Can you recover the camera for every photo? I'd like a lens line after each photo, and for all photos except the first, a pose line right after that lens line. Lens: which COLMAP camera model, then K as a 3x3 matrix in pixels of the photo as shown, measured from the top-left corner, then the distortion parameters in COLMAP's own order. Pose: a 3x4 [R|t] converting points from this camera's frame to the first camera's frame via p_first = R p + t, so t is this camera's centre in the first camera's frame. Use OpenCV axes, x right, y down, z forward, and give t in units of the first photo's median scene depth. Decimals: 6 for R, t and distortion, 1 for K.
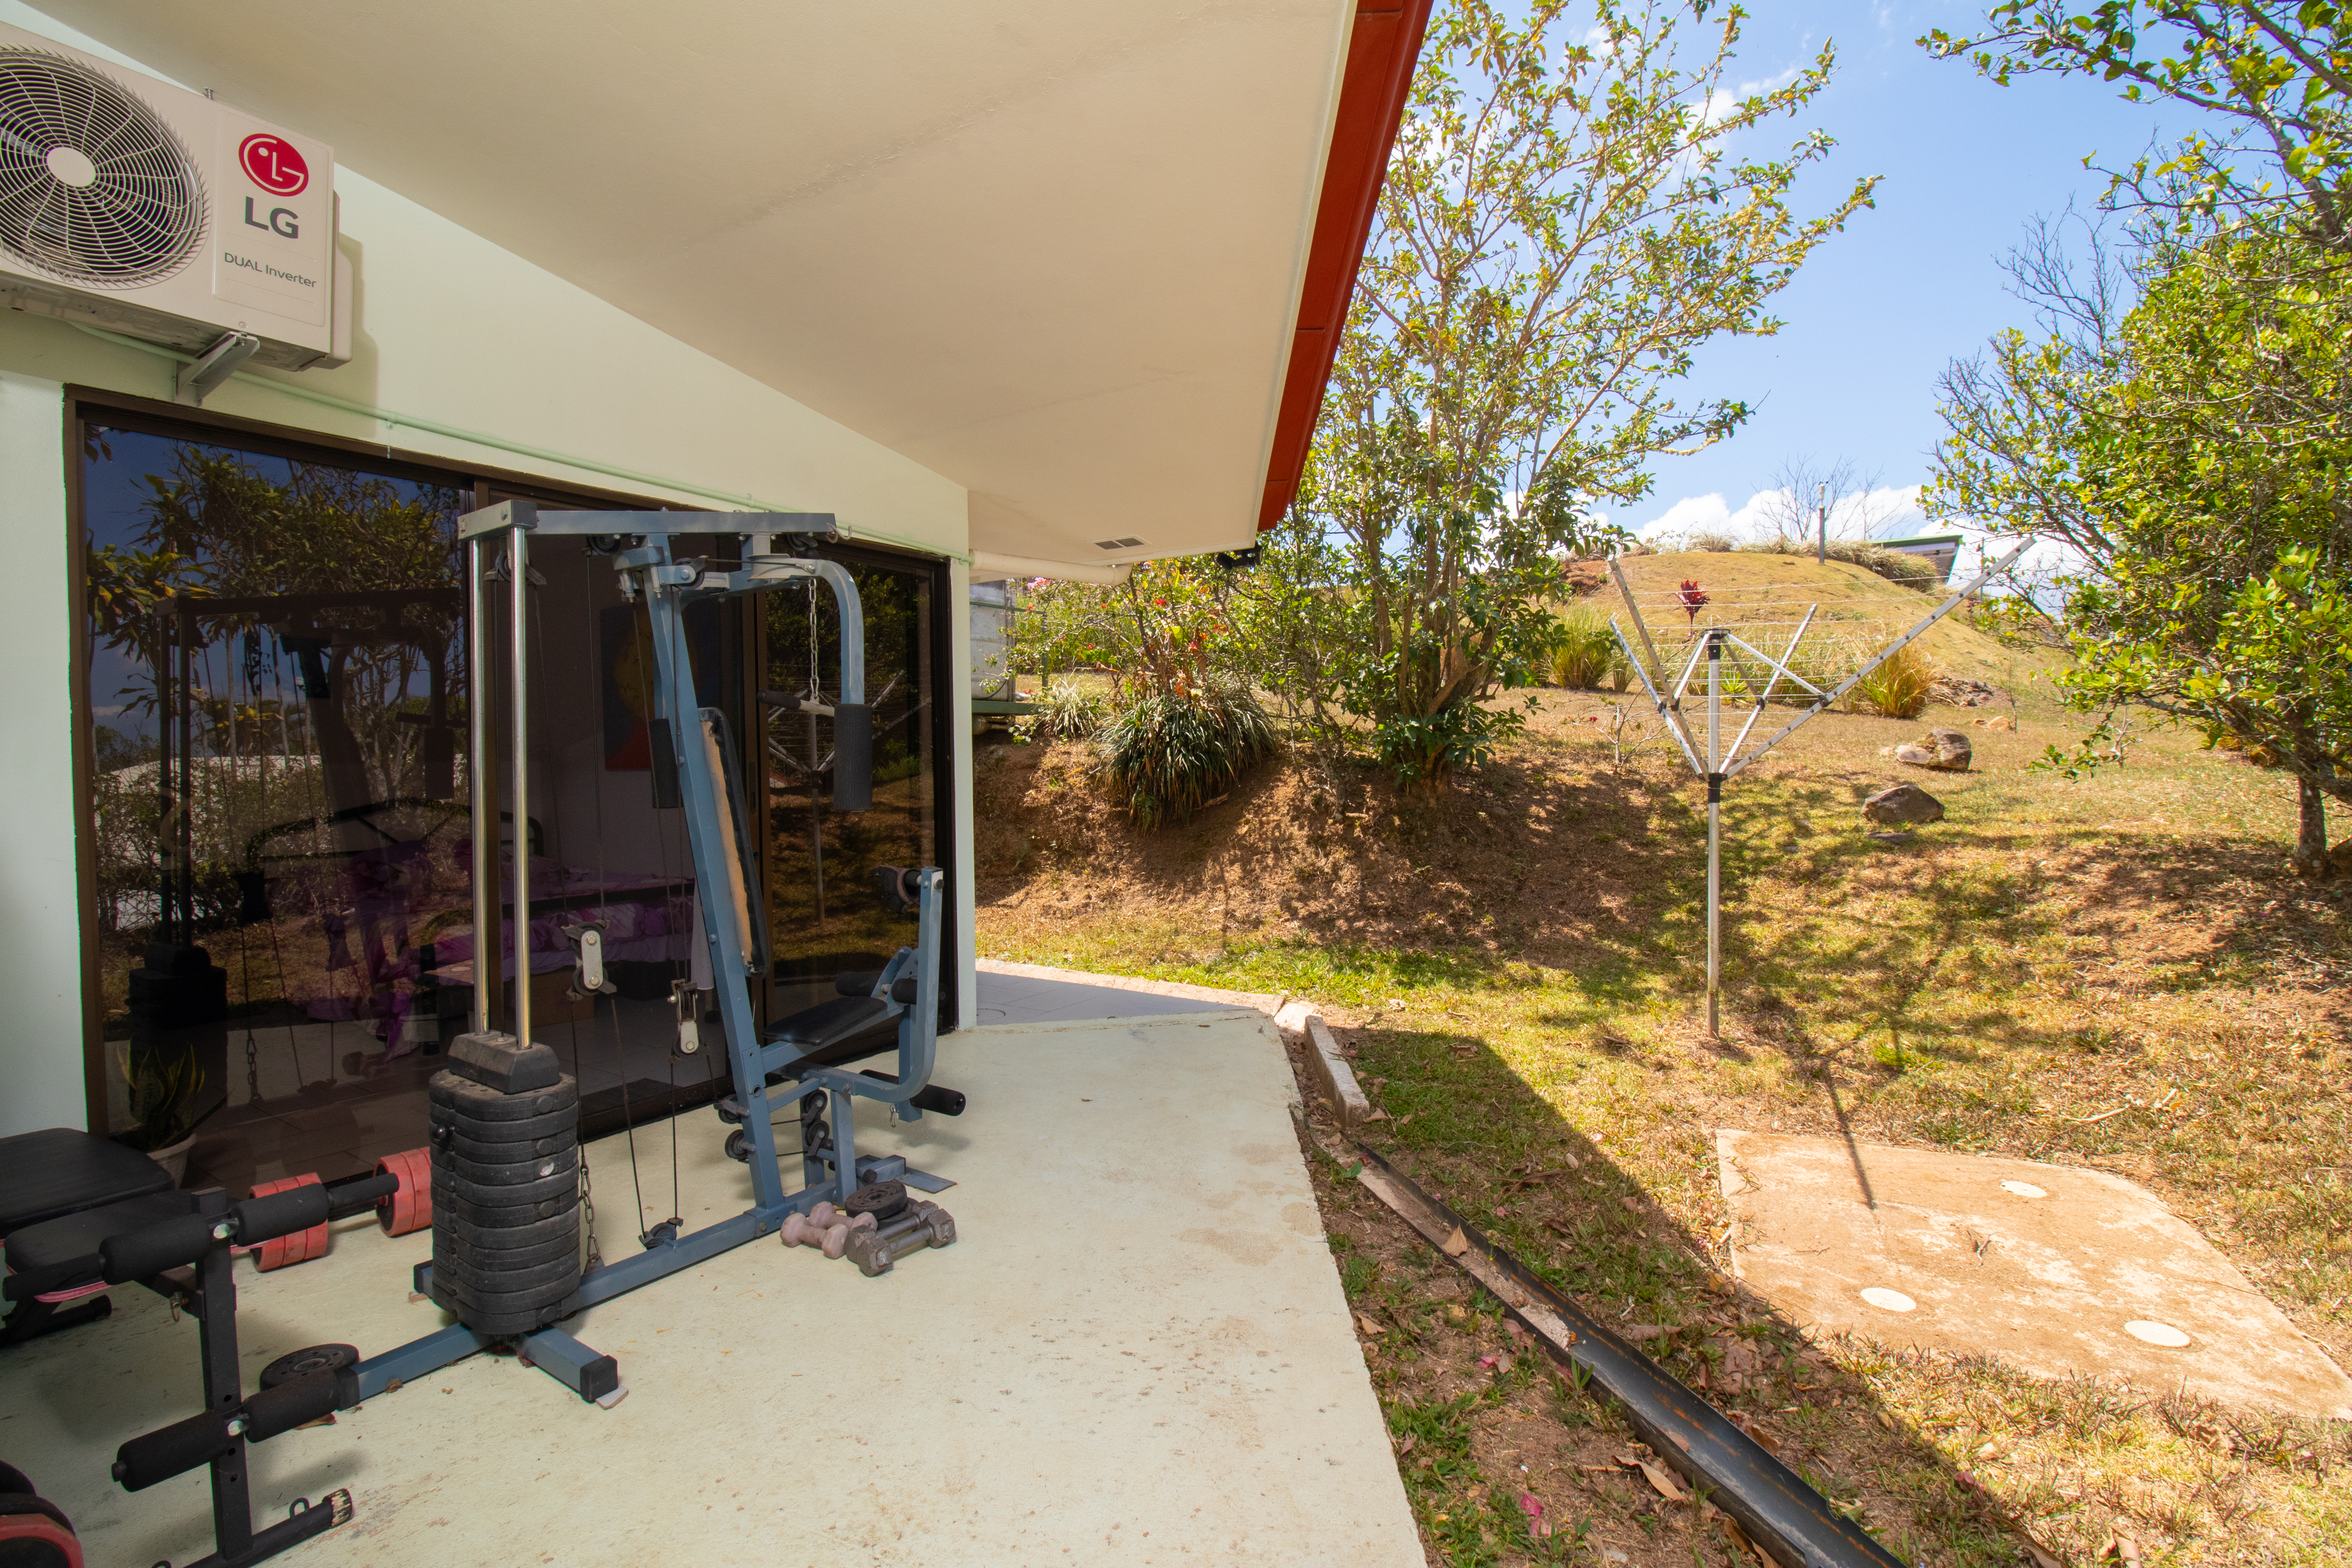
lens RADIAL K [[1097.9, 0, 1173.1], [0, 1097.9, 777.5], [0, 0, 1]] dist [-0.007592, -0.006669]
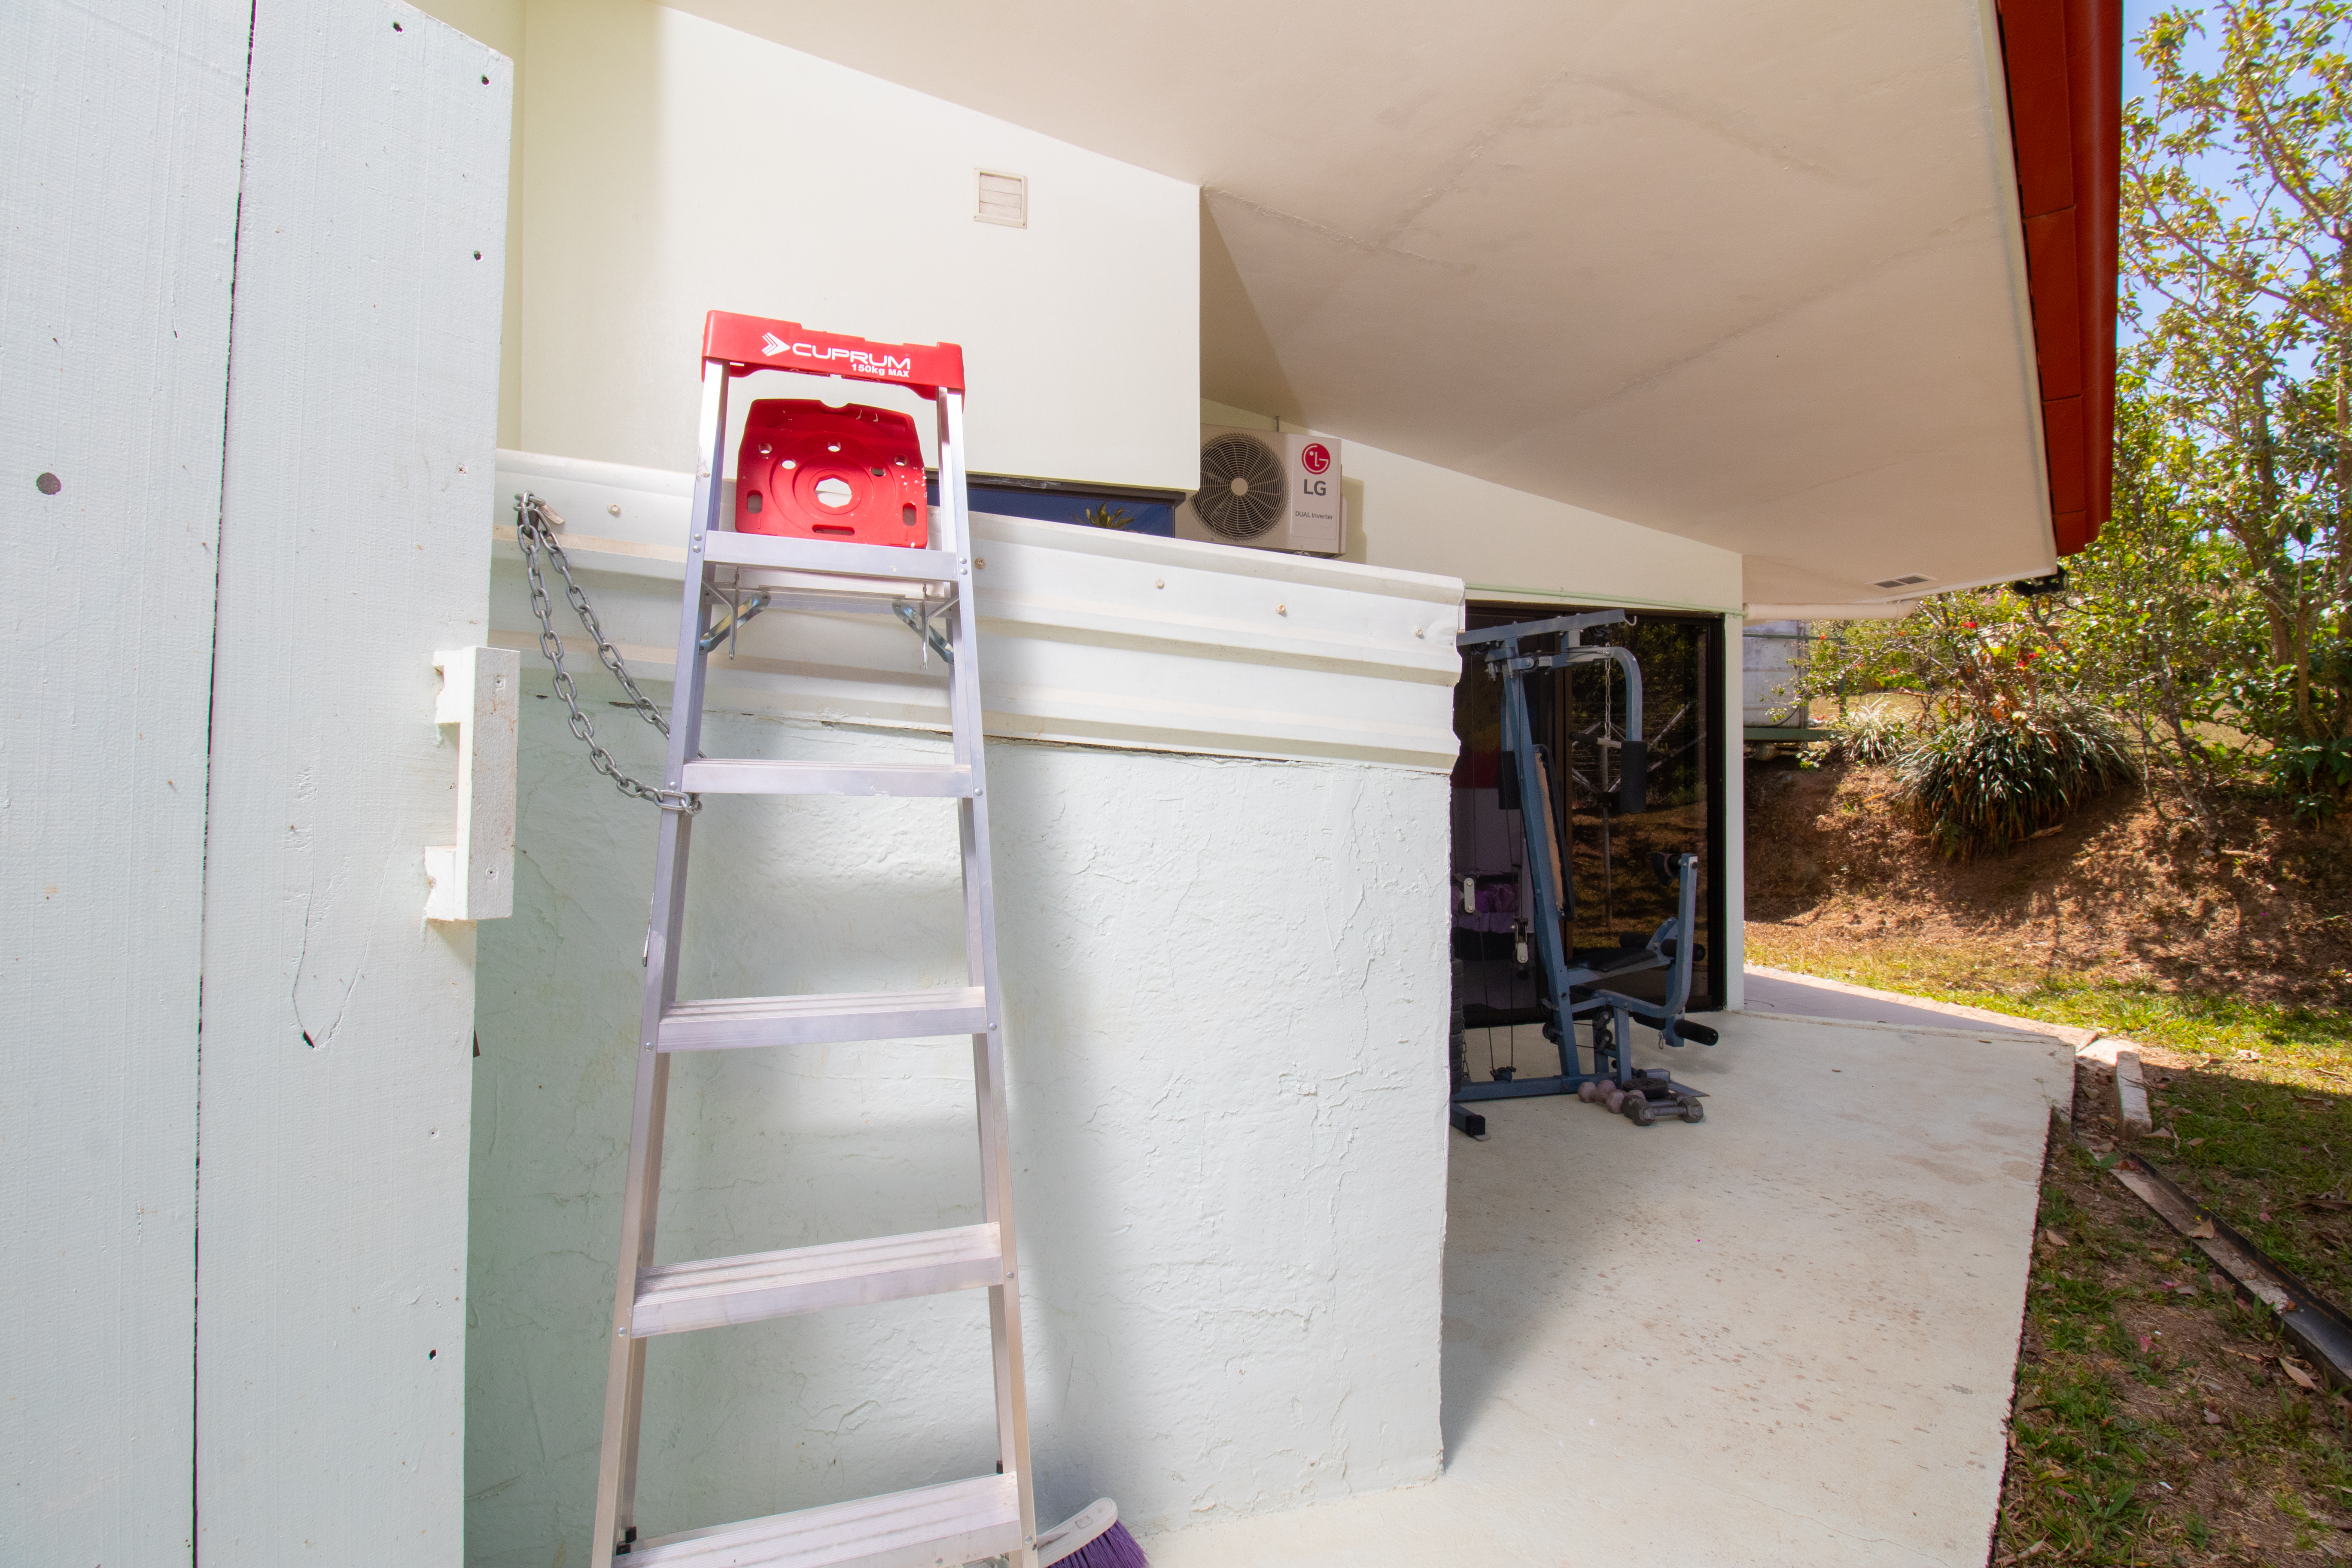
lens RADIAL K [[1097.9, 0, 1163.8], [0, 1097.9, 775.4], [0, 0, 1]] dist [-0.007592, -0.006669]
pose [[0.765558, 0.007601, -0.643322, 0.097643], [-0.023398, 0.999598, -0.016034, 0.010509], [0.642941, 0.027327, 0.765428, -0.302679]]
